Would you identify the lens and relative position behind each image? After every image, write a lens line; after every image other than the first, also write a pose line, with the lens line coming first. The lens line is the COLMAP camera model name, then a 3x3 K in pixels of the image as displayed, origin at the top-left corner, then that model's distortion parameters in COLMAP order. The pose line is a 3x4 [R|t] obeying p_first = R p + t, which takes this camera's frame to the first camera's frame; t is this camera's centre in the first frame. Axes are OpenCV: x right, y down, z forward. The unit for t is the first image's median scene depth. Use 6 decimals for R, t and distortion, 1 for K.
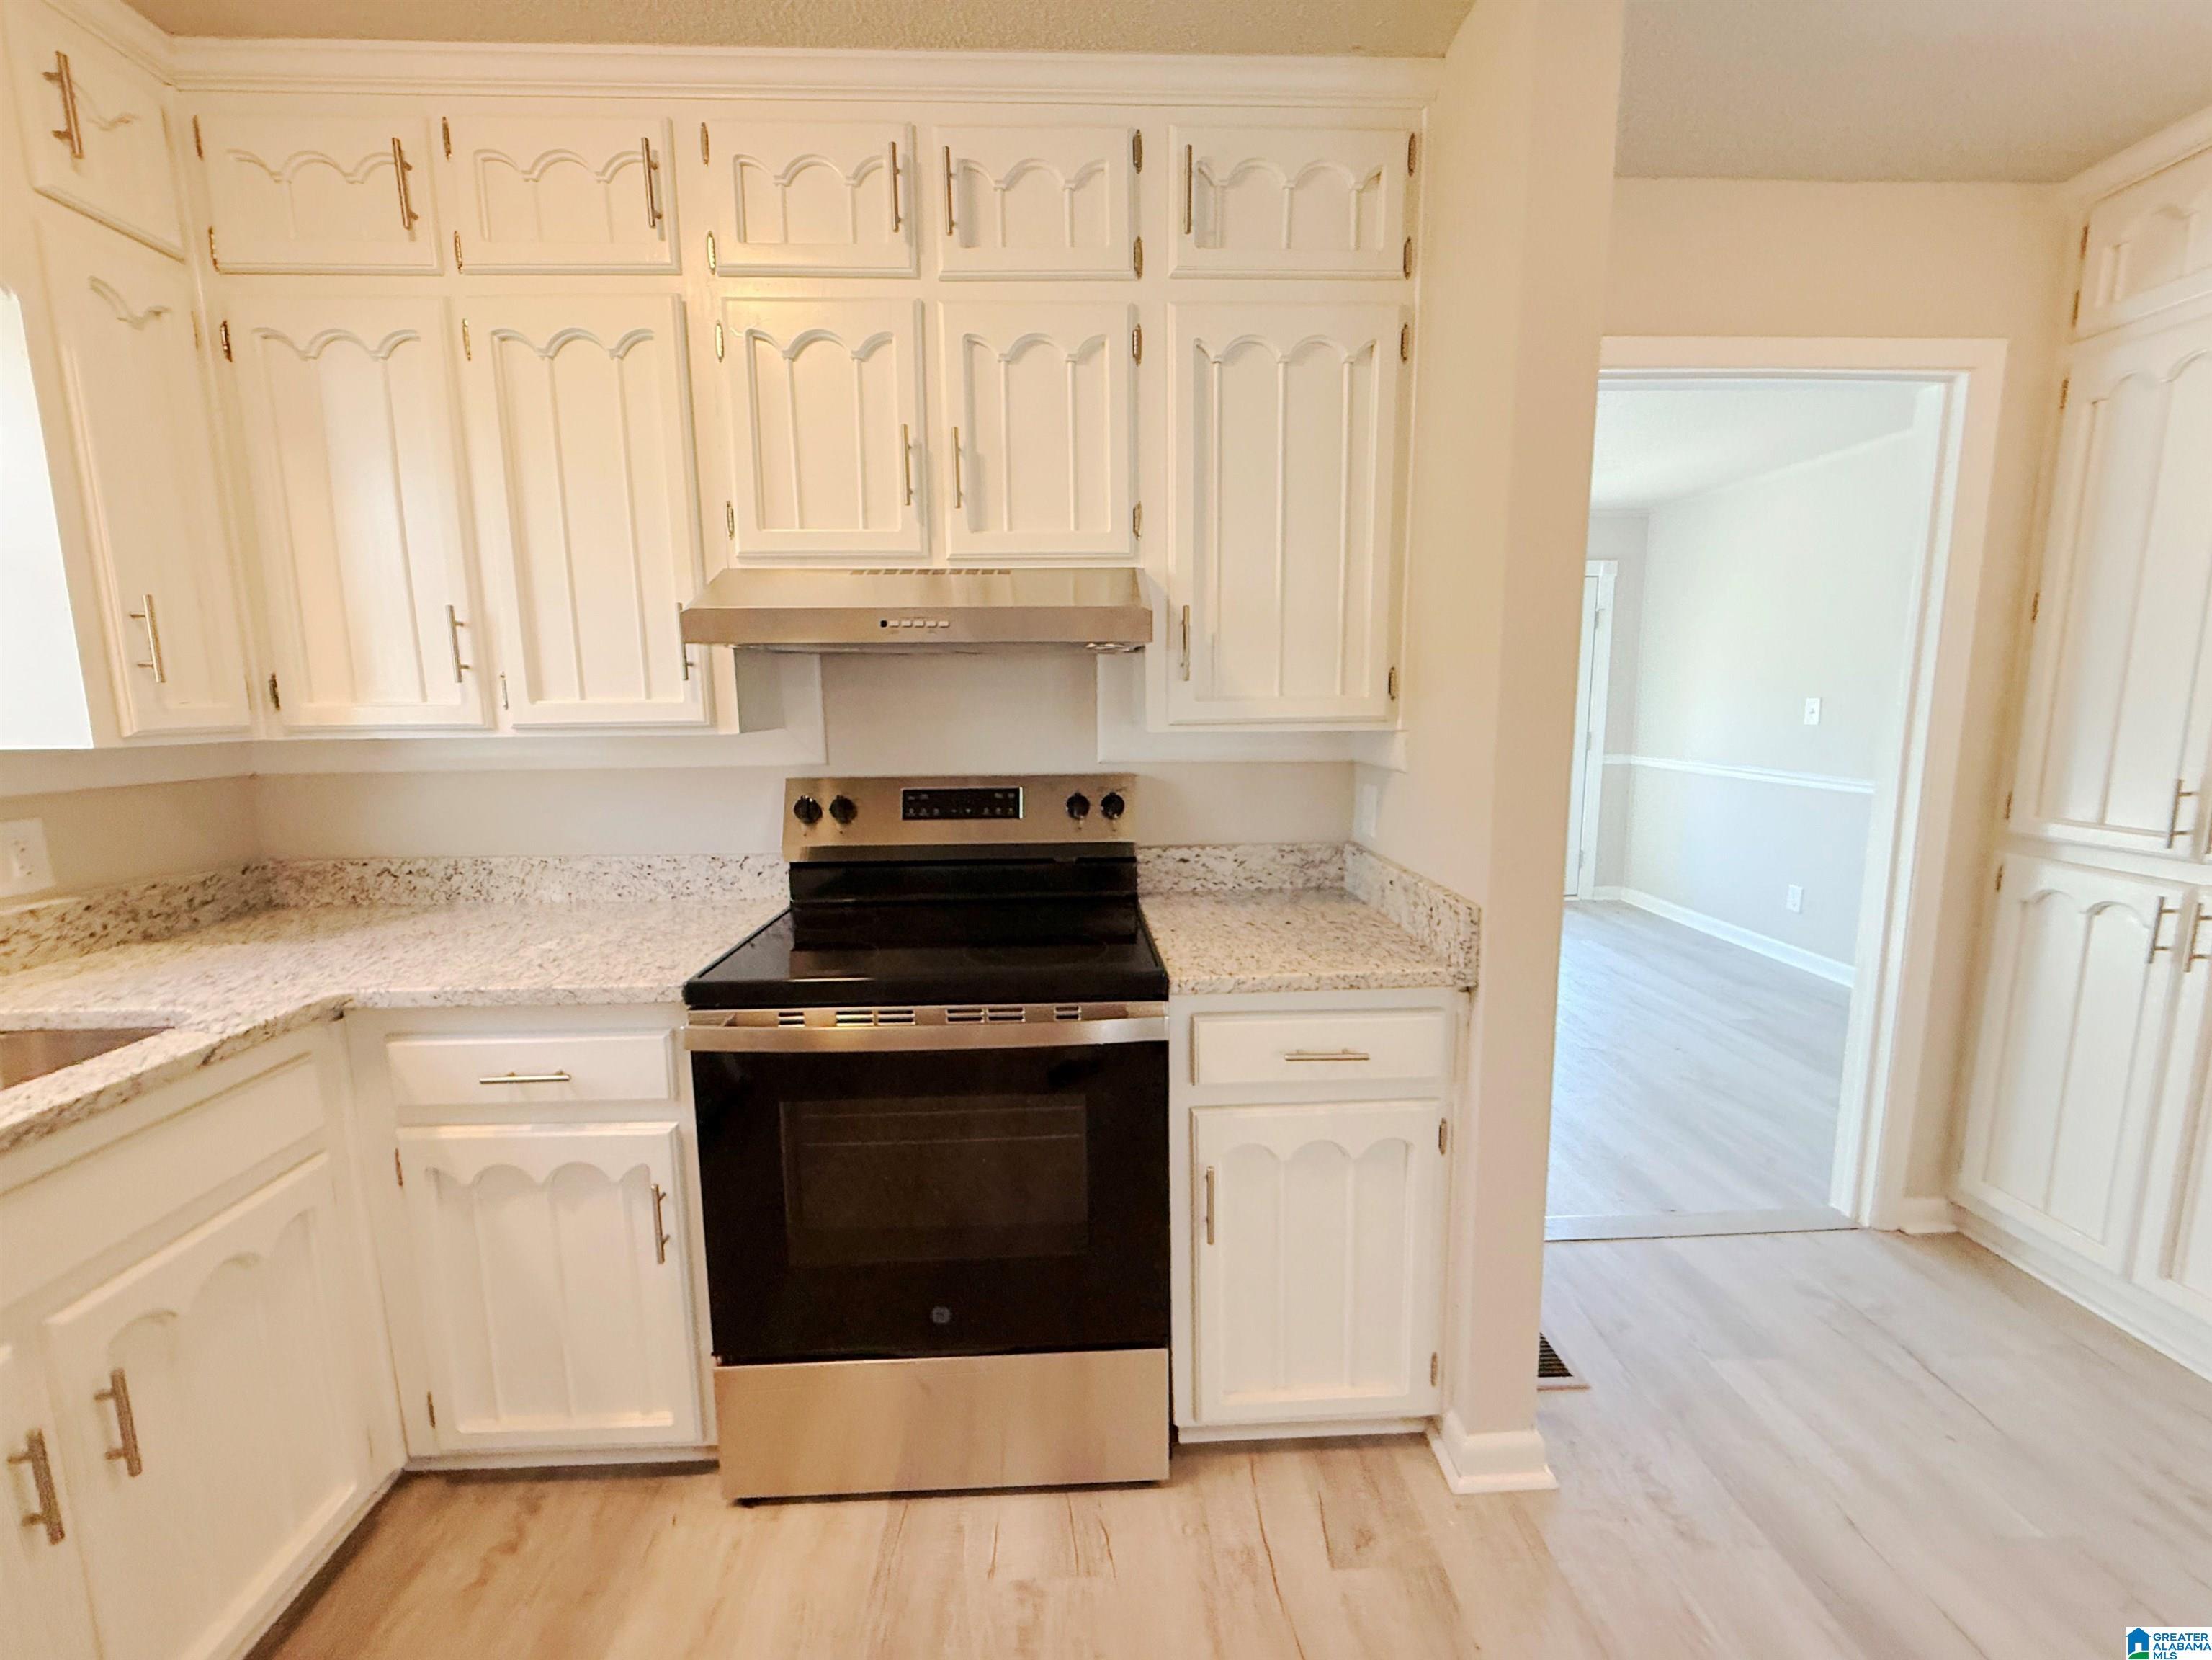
lens RADIAL K [[892.5, 0, 1106.0], [0, 892.5, 830.0], [0, 0, 1]] dist [-0.005034, 0.000170]
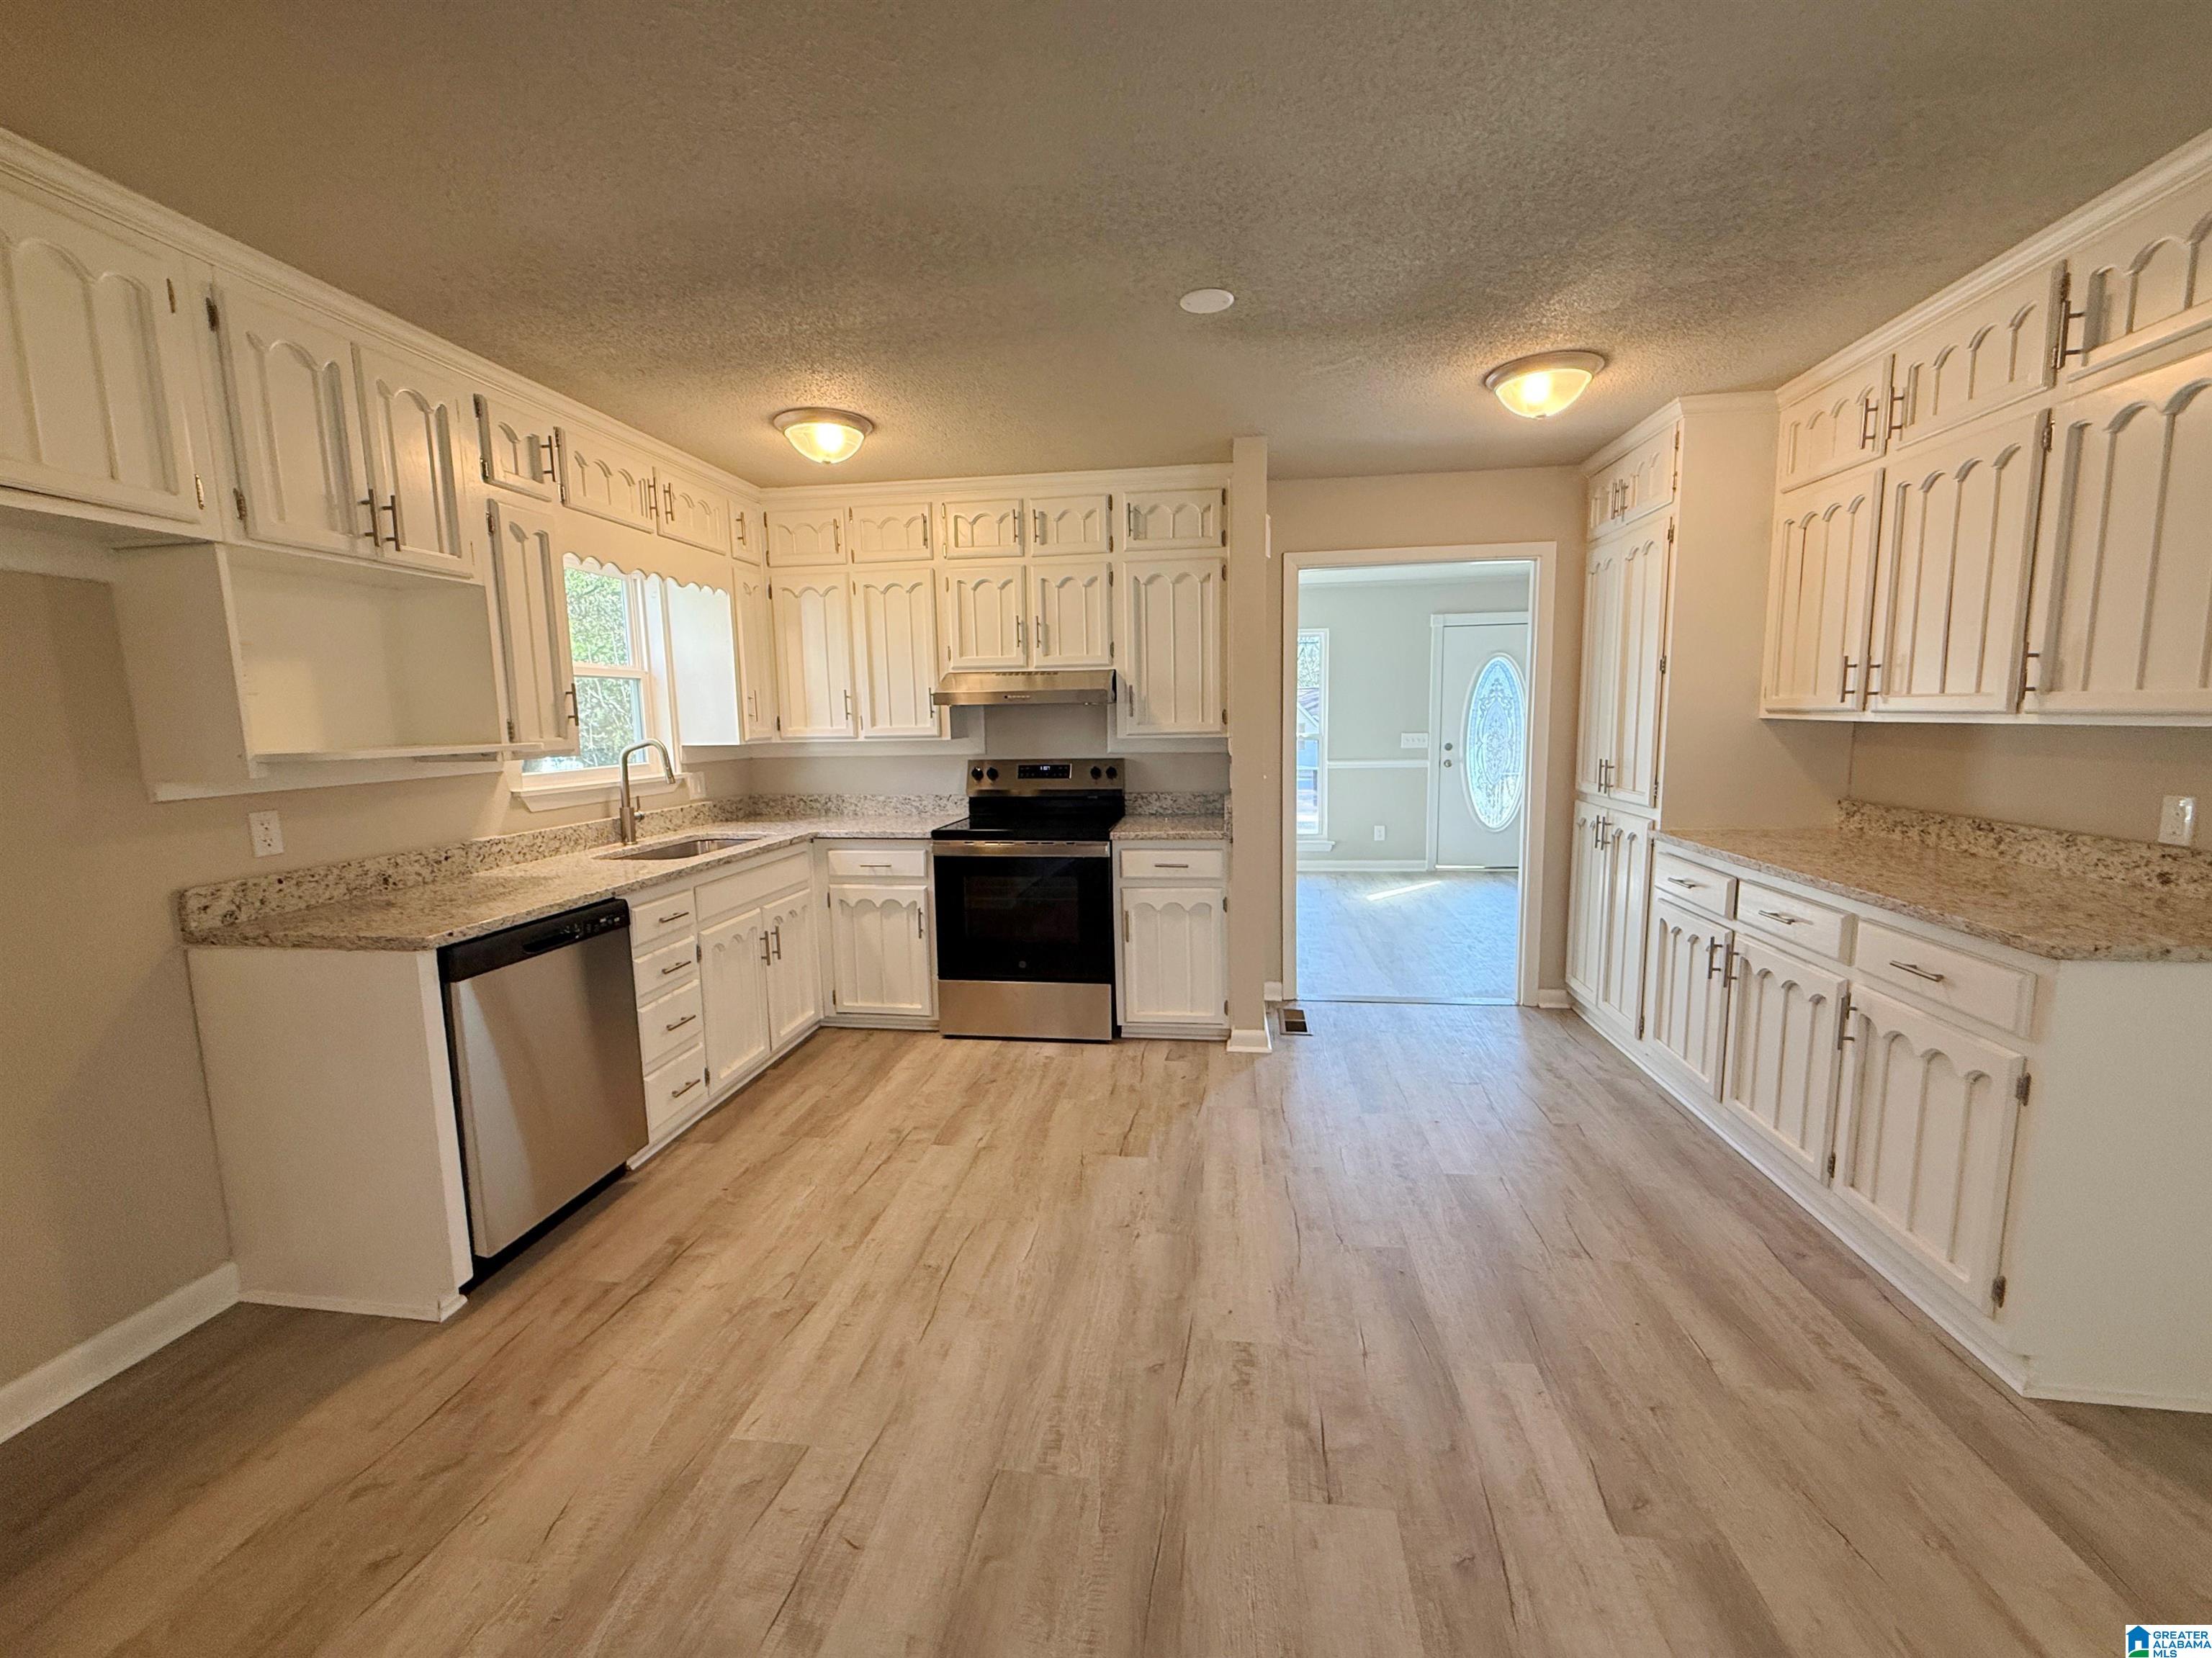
lens RADIAL K [[892.3, 0, 1106.0], [0, 892.3, 829.0], [0, 0, 1]] dist [-0.005034, 0.000170]
pose [[0.983356, 0.014955, -0.181070, 0.480646], [-0.018011, 0.999722, -0.015242, 0.176169], [0.180792, 0.018249, 0.983352, -1.403081]]
